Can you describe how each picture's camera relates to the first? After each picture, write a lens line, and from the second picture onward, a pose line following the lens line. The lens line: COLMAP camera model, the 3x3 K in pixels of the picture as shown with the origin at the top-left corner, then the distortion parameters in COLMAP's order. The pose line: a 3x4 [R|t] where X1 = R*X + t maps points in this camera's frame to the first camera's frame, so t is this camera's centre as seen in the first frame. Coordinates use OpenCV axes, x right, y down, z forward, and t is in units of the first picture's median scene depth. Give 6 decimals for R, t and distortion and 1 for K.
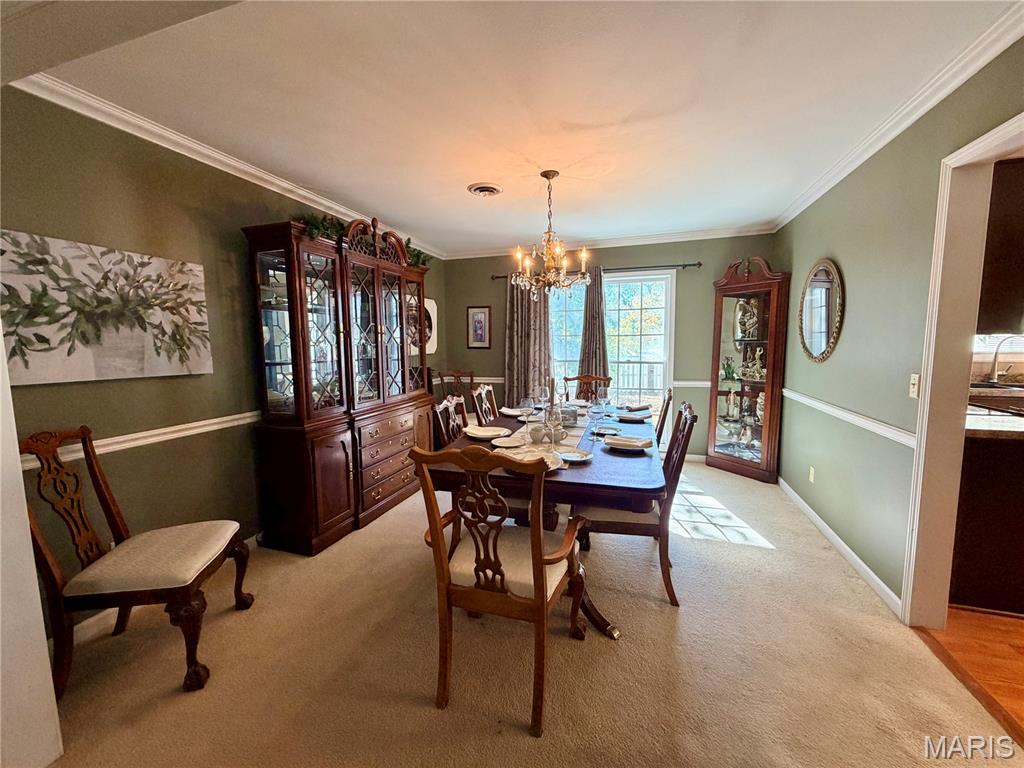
lens RADIAL K [[403.9, 0, 512.0], [0, 403.9, 384.0], [0, 0, 1]] dist [0.006880, -0.008106]
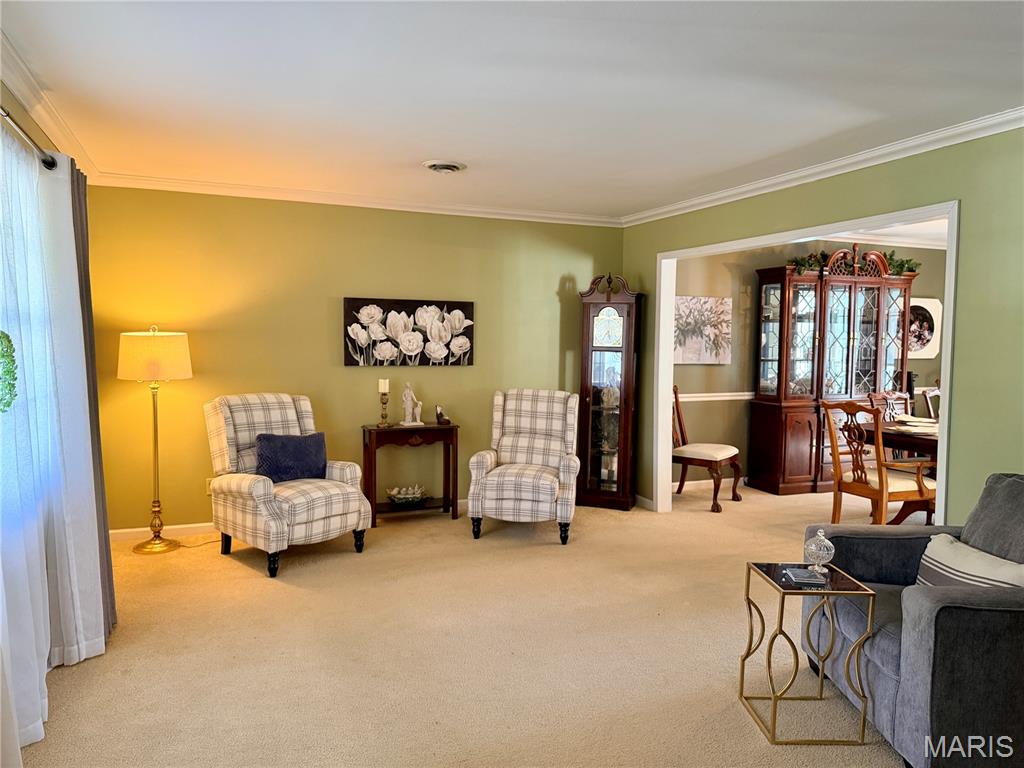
lens RADIAL K [[718.7, 0, 512.0], [0, 718.7, 384.0], [0, 0, 1]] dist [0.112346, -0.174238]
pose [[0.637898, 0.064733, -0.767395, 0.872639], [-0.091725, 0.995754, 0.007750, 0.103365], [0.764639, 0.065446, 0.641128, -1.425853]]
